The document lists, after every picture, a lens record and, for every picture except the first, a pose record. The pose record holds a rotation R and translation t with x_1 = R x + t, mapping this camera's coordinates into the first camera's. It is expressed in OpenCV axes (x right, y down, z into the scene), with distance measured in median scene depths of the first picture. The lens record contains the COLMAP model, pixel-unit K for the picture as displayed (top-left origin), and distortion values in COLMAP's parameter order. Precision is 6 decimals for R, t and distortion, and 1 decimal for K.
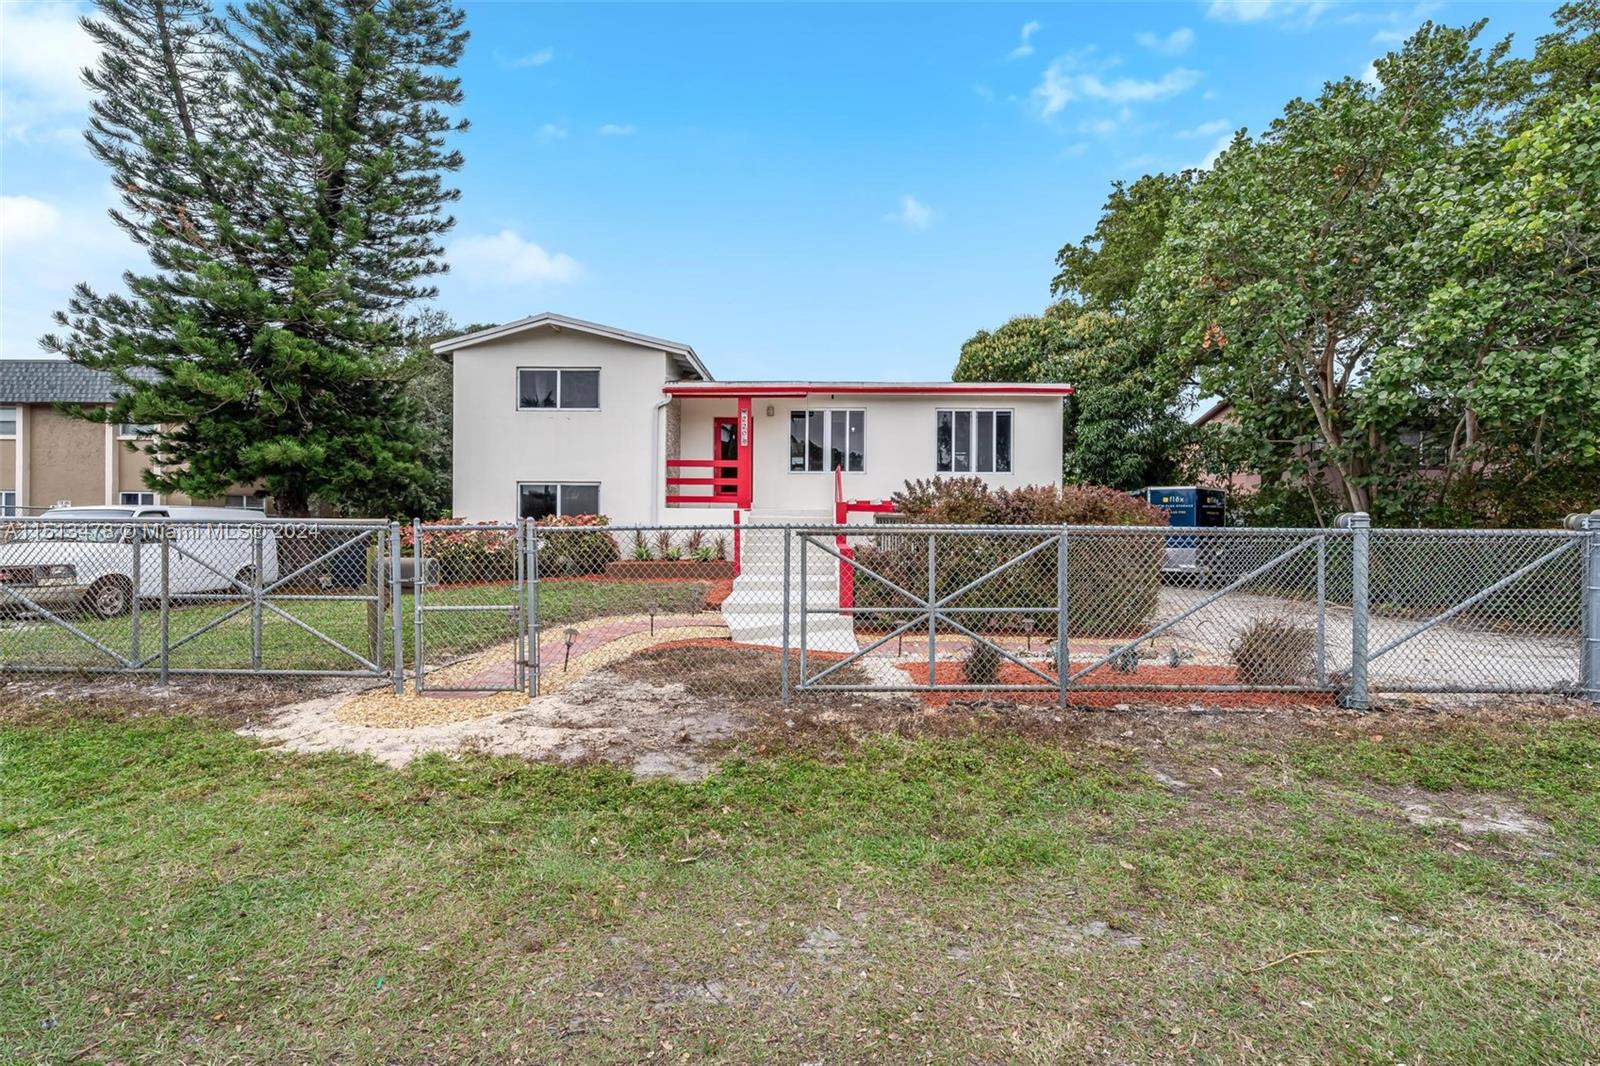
lens RADIAL K [[727.0, 0, 803.4], [0, 727.0, 542.0], [0, 0, 1]] dist [0.002968, -0.001929]
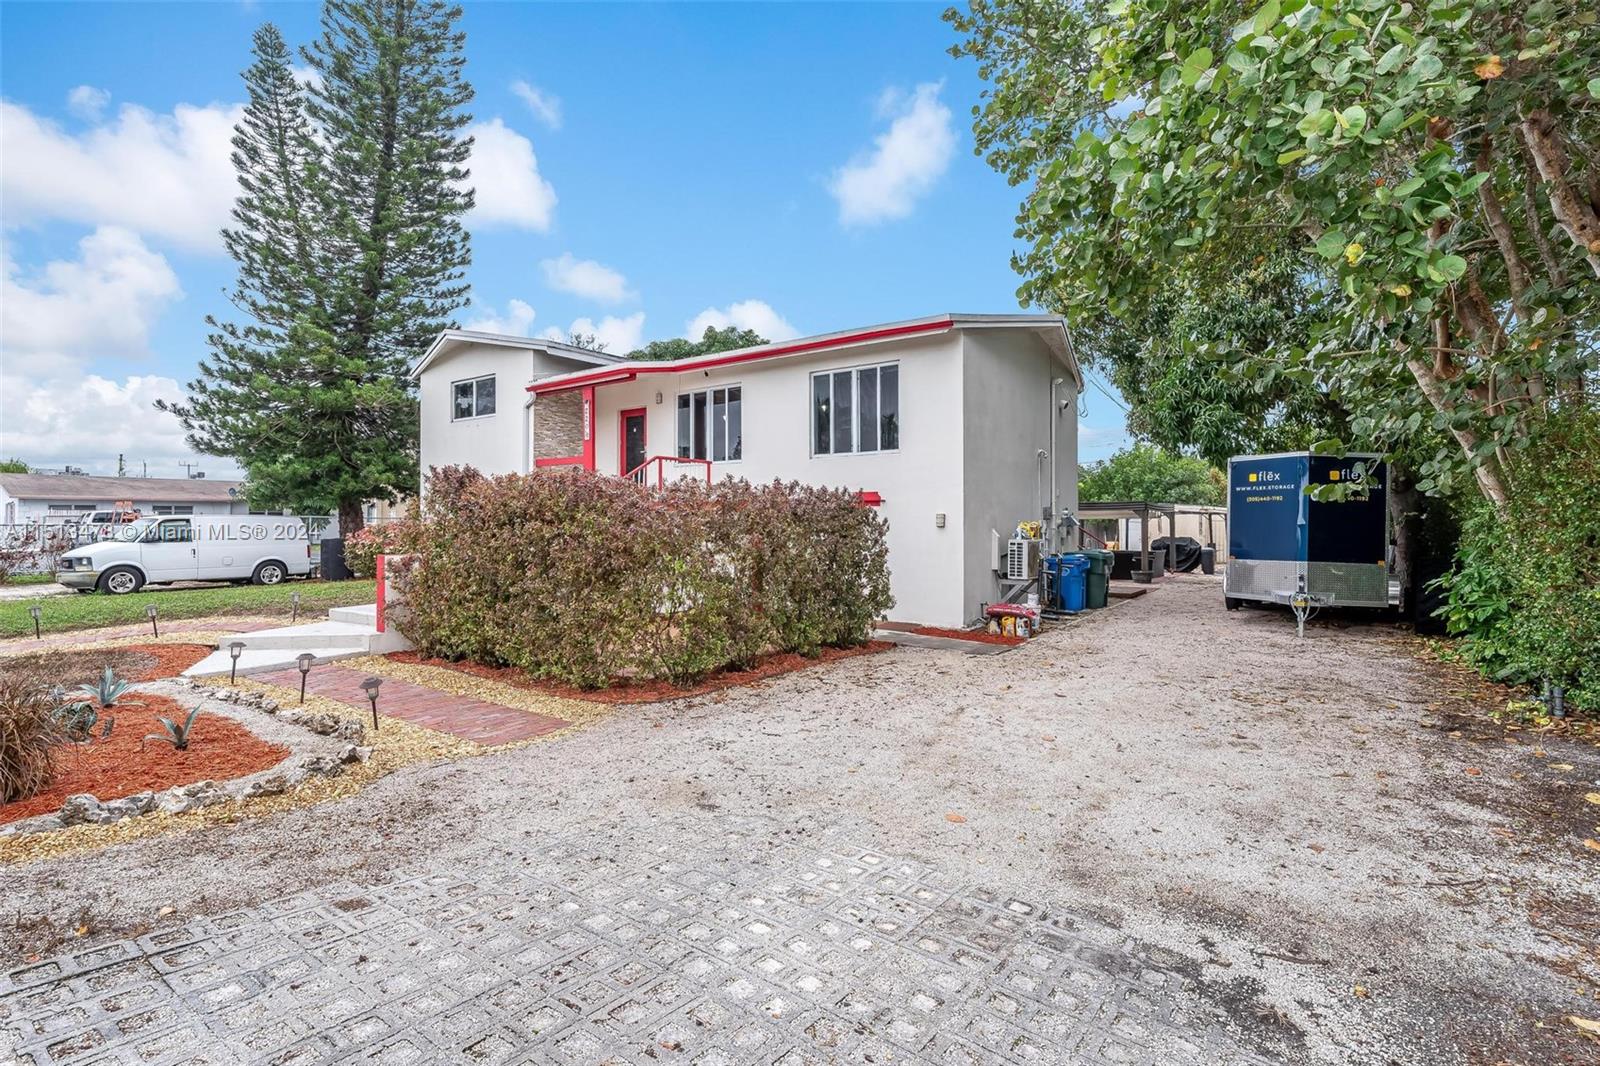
lens RADIAL K [[727.0, 0, 824.3], [0, 727.0, 516.2], [0, 0, 1]] dist [0.002968, -0.001929]
pose [[0.820594, -0.006226, -0.571478, 0.700813], [-0.000394, 0.999934, -0.011460, -0.023997], [0.571512, 0.009629, 0.820537, 0.412295]]
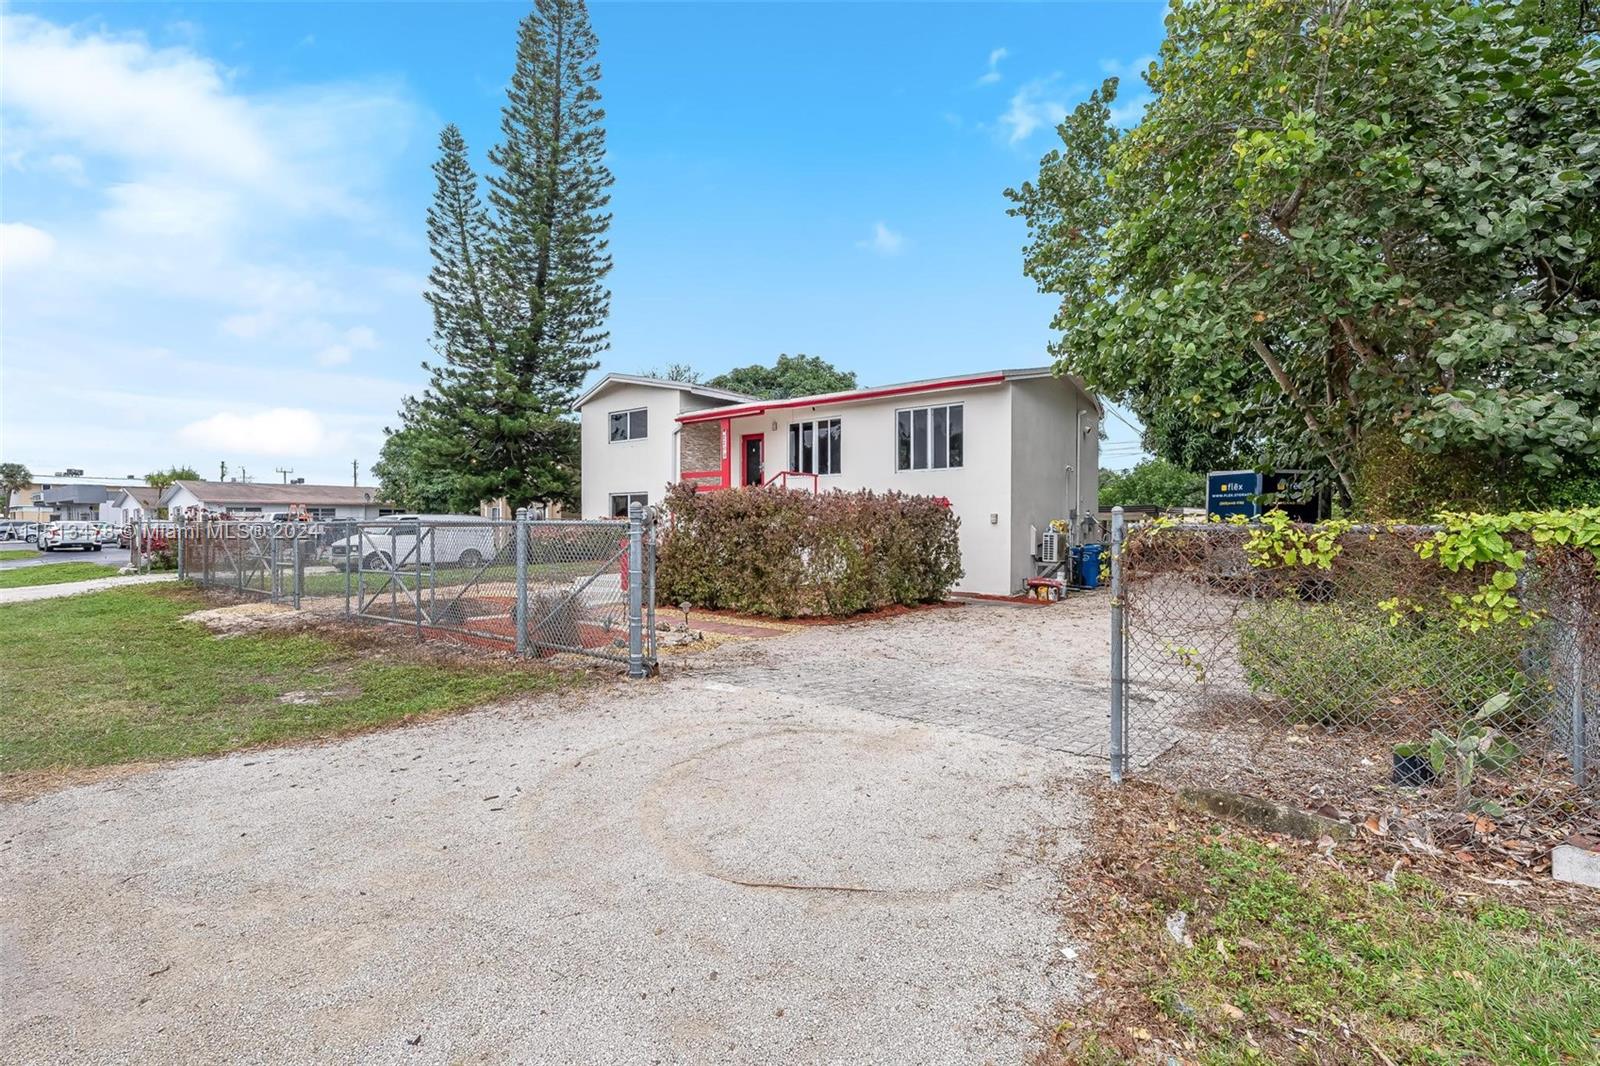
lens RADIAL K [[727.0, 0, 821.1], [0, 727.0, 535.7], [0, 0, 1]] dist [0.002968, -0.001929]
pose [[0.794107, 0.008299, -0.607721, 0.809754], [-0.002859, 0.999947, 0.009919, -0.013132], [0.607771, -0.006139, 0.794089, 0.111397]]
